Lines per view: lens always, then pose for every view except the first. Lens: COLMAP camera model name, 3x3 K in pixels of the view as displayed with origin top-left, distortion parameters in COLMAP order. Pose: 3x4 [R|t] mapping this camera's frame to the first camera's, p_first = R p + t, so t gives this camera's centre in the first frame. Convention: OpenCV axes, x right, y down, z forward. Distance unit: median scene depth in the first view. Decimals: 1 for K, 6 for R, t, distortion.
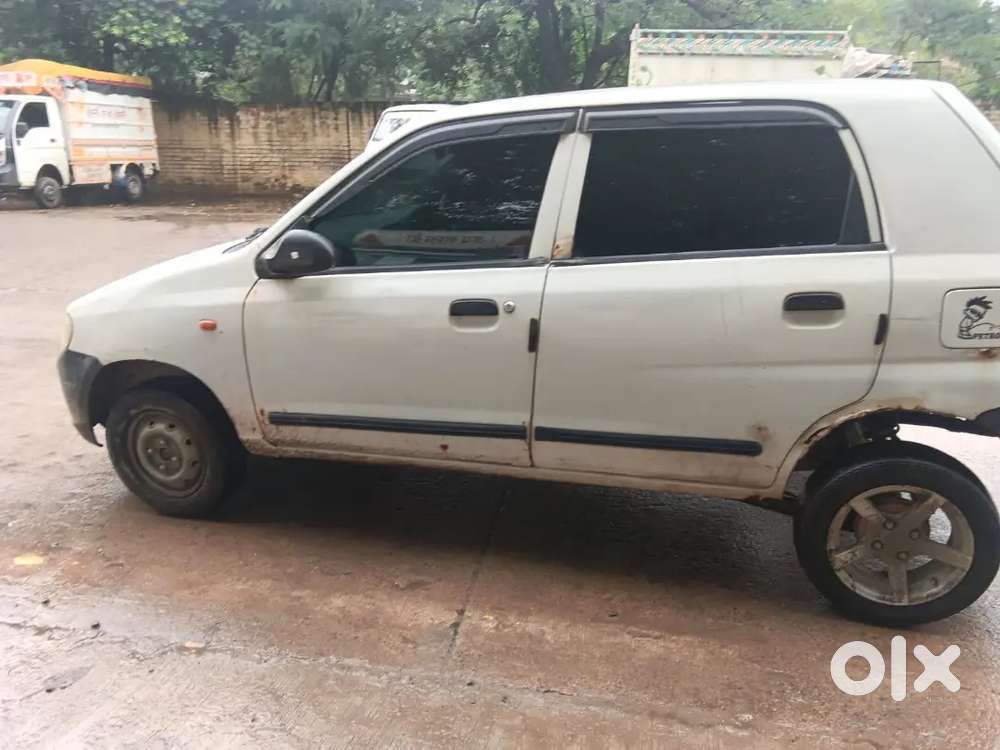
lens RADIAL K [[794.9, 0, 507.4], [0, 794.9, 373.2], [0, 0, 1]] dist [0.018237, 0.002532]
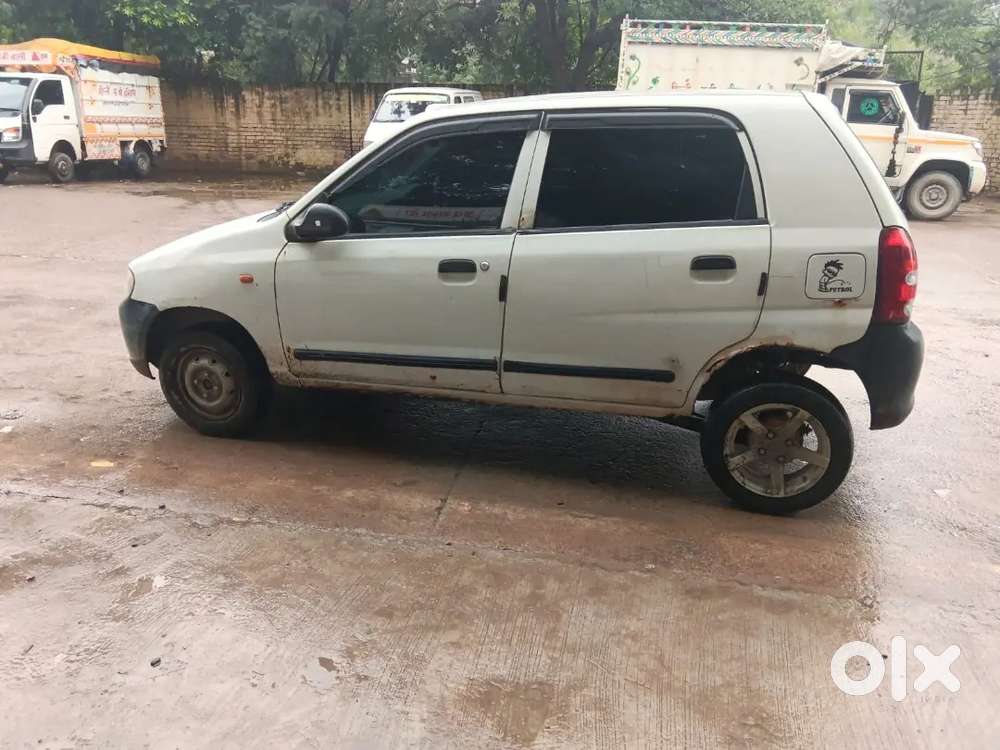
lens RADIAL K [[797.5, 0, 498.4], [0, 797.5, 369.2], [0, 0, 1]] dist [0.030837, -0.010811]
pose [[0.999852, 0.015507, -0.007428, 0.031338], [-0.015376, 0.999730, 0.017400, 0.051993], [0.007696, -0.017283, 0.999821, -0.249139]]
